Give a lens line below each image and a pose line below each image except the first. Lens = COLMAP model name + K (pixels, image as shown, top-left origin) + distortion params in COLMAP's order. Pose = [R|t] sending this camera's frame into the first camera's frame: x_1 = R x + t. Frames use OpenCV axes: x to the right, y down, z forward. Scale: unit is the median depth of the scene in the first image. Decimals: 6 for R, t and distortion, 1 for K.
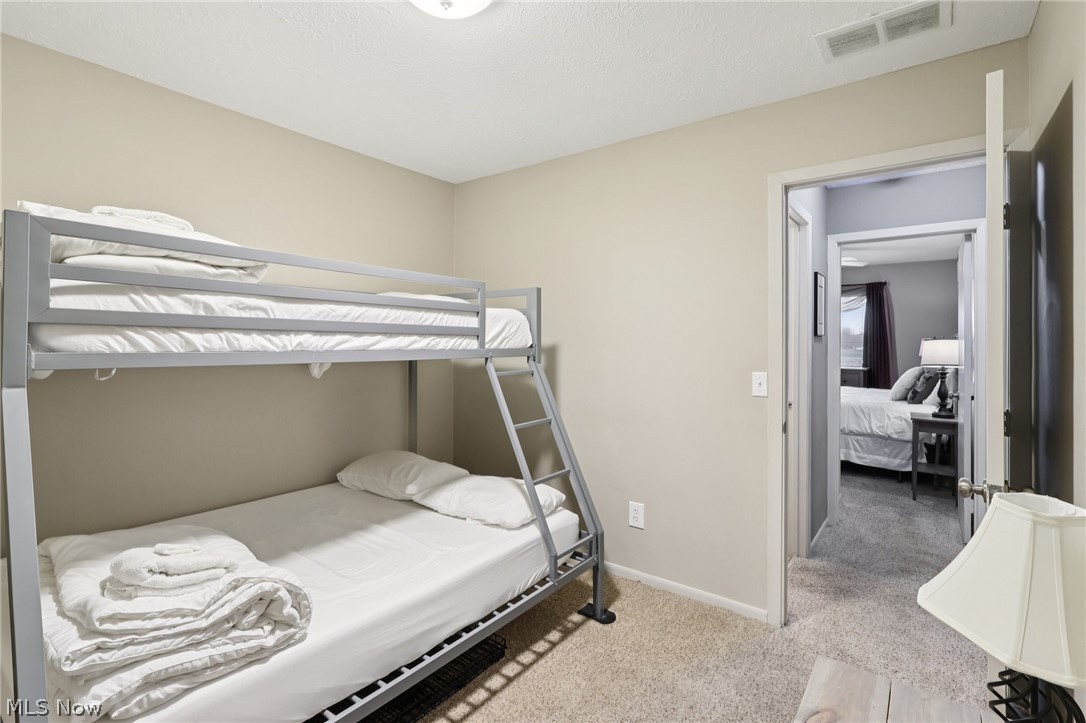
lens RADIAL K [[508.6, 0, 548.3], [0, 508.6, 335.8], [0, 0, 1]] dist [0.001864, -0.000134]
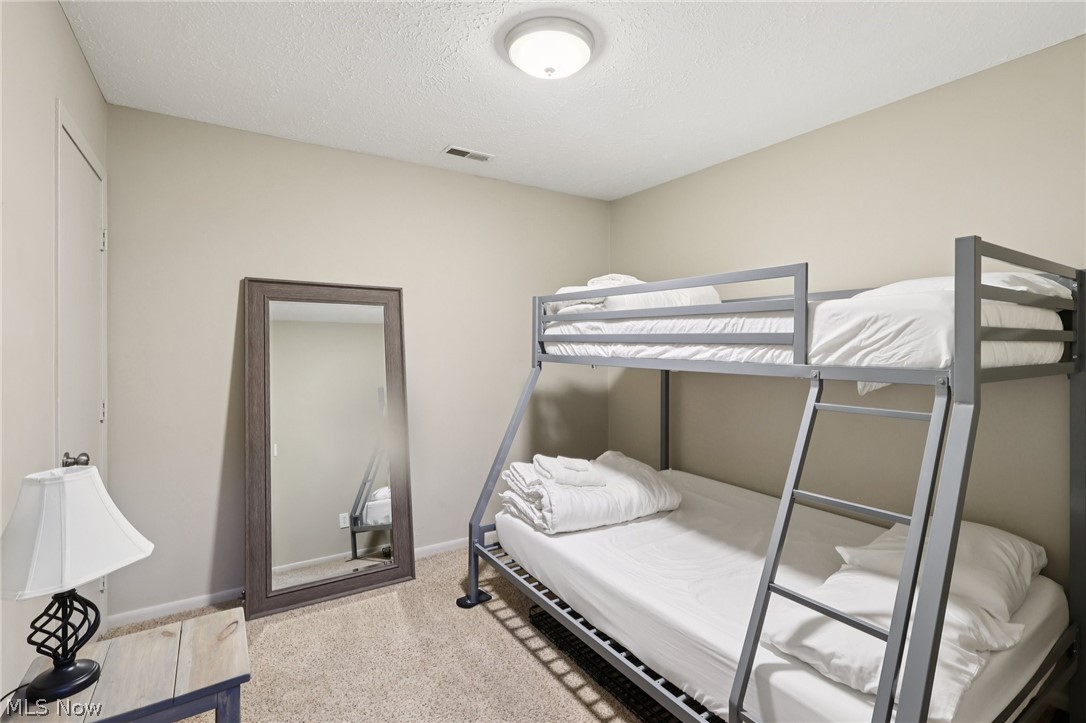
lens RADIAL K [[508.6, 0, 547.0], [0, 508.6, 348.5], [0, 0, 1]] dist [0.001864, -0.000134]
pose [[-0.334277, -0.007769, -0.942443, 0.778566], [-0.006630, 0.999961, -0.005892, 0.014201], [0.942452, 0.004278, -0.334315, 1.158120]]
